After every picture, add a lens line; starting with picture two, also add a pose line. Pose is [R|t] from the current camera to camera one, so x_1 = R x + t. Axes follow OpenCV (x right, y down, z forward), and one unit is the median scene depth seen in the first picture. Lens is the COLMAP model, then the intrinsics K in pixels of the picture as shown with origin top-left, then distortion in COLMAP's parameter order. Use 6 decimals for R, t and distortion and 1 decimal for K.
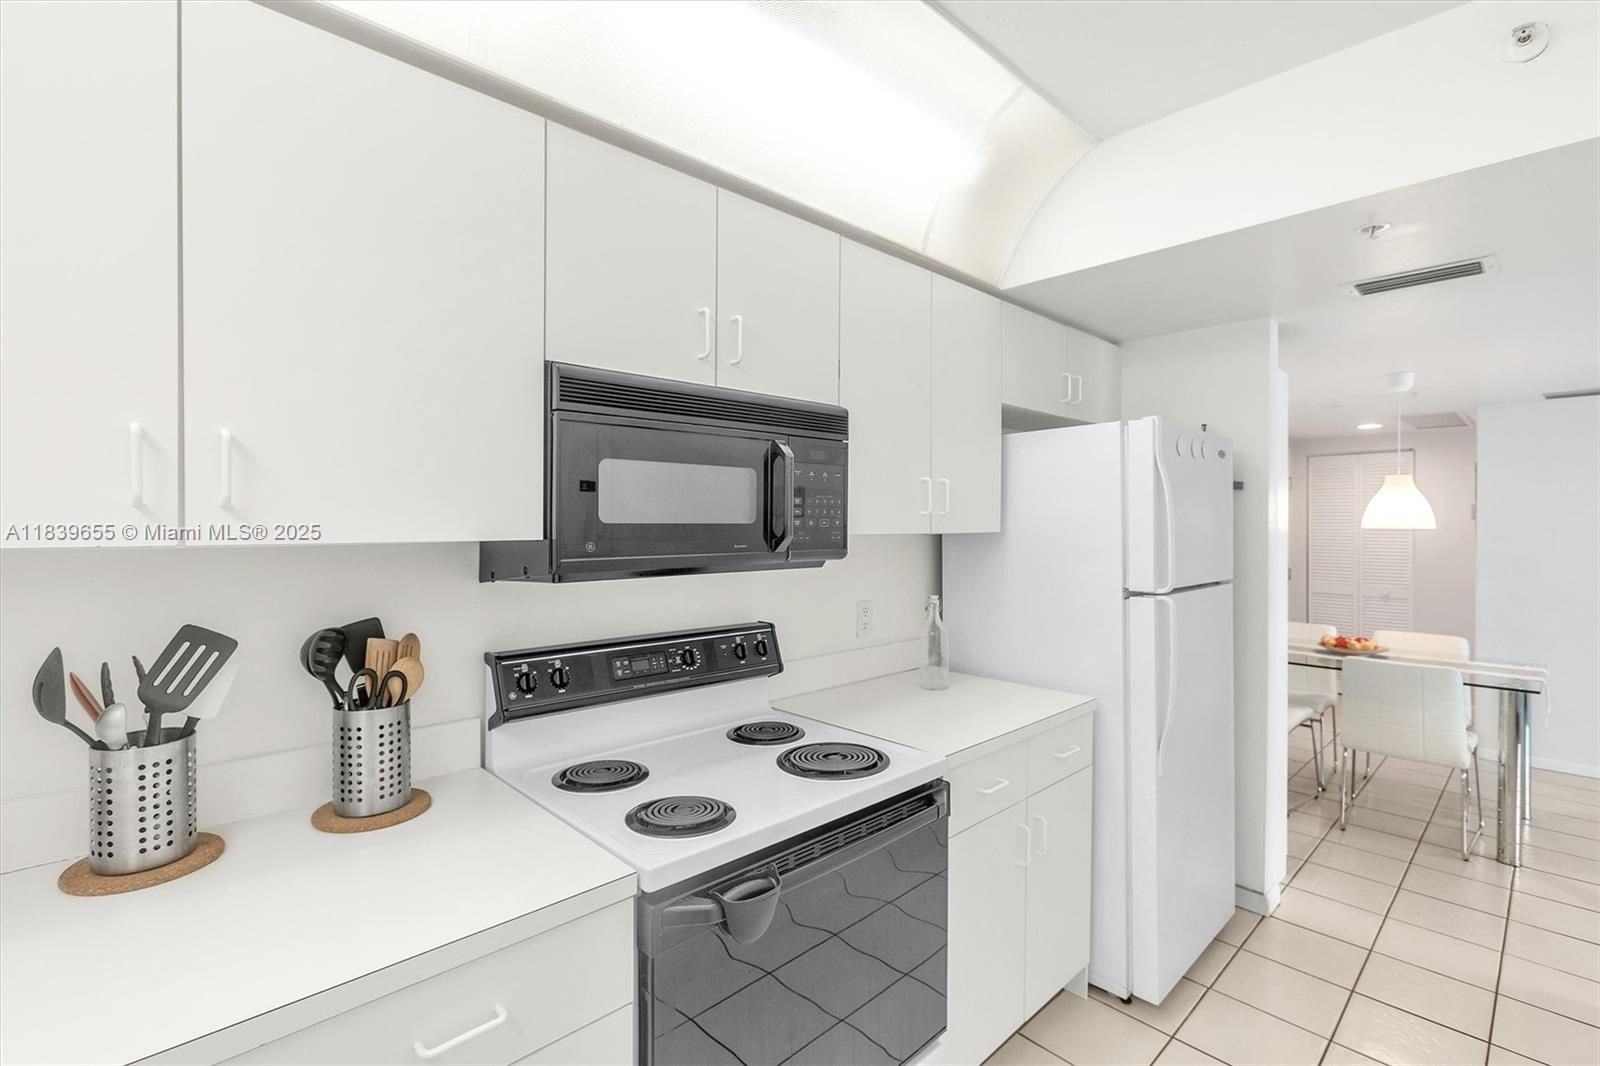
lens RADIAL K [[735.0, 0, 797.7], [0, 735.0, 520.1], [0, 0, 1]] dist [-0.002568, -0.000098]
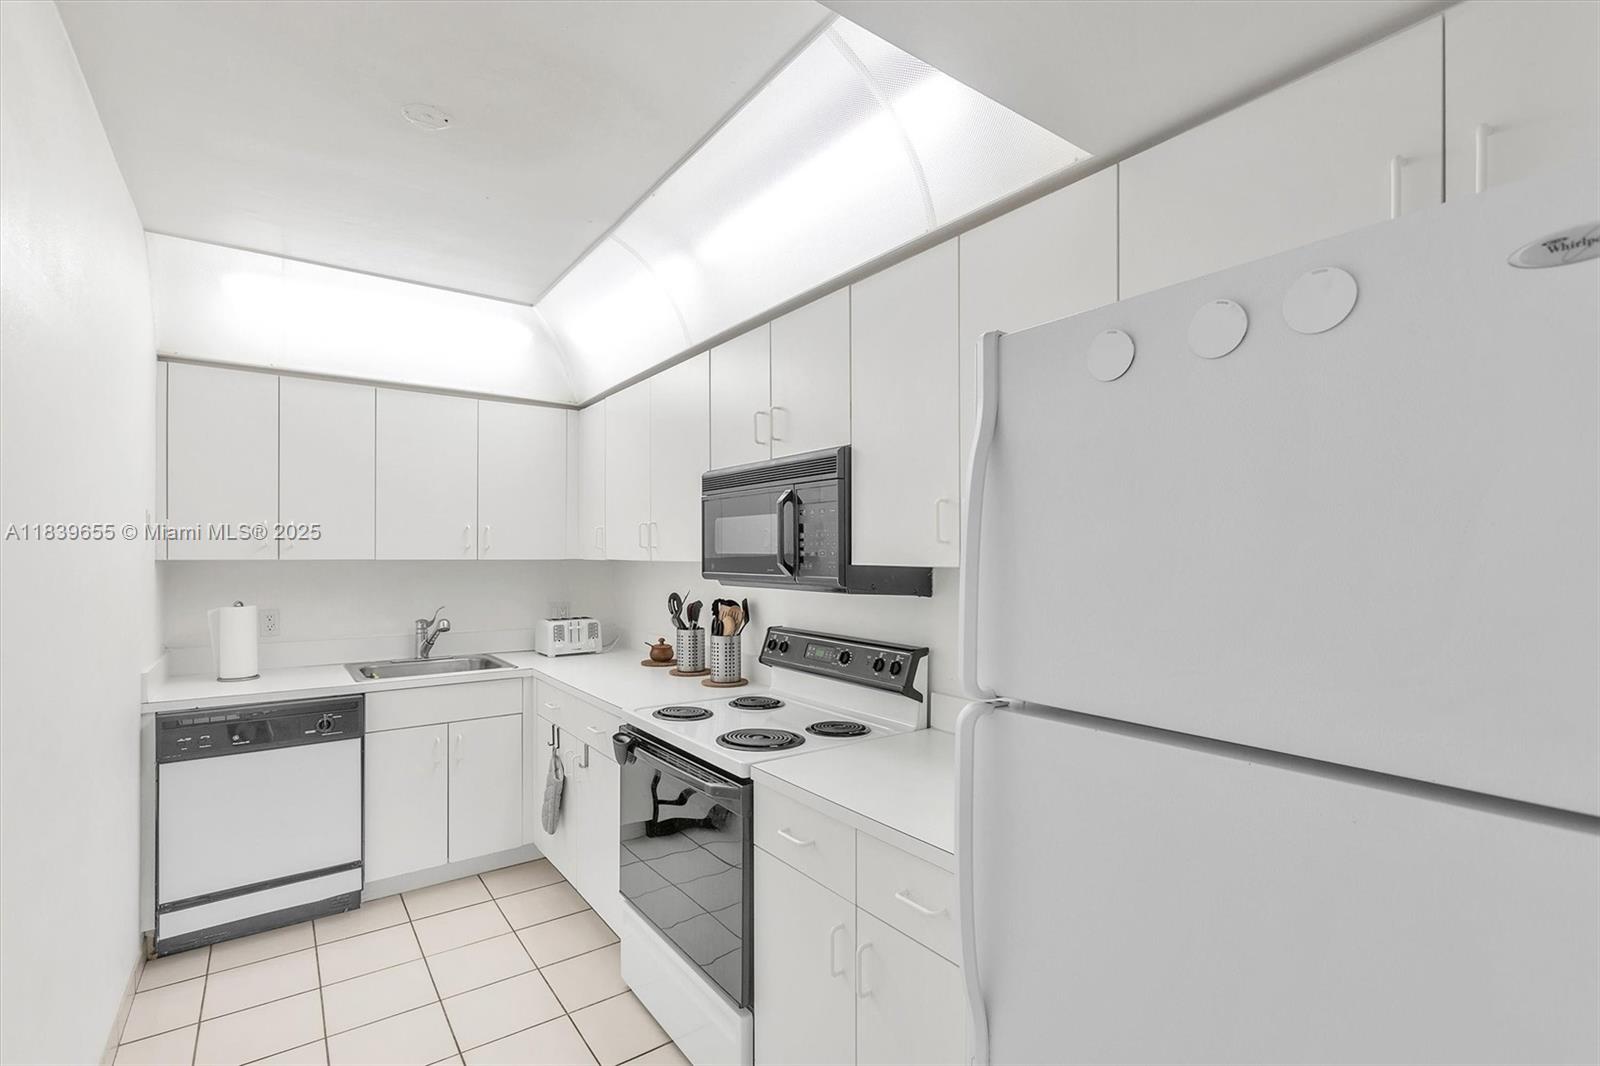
lens RADIAL K [[735.0, 0, 798.1], [0, 735.0, 548.0], [0, 0, 1]] dist [-0.002568, -0.000098]
pose [[-0.135375, -0.008308, -0.990760, 1.146365], [-0.007593, 0.999944, -0.007347, 0.005090], [0.990765, 0.006529, -0.135431, 1.090831]]
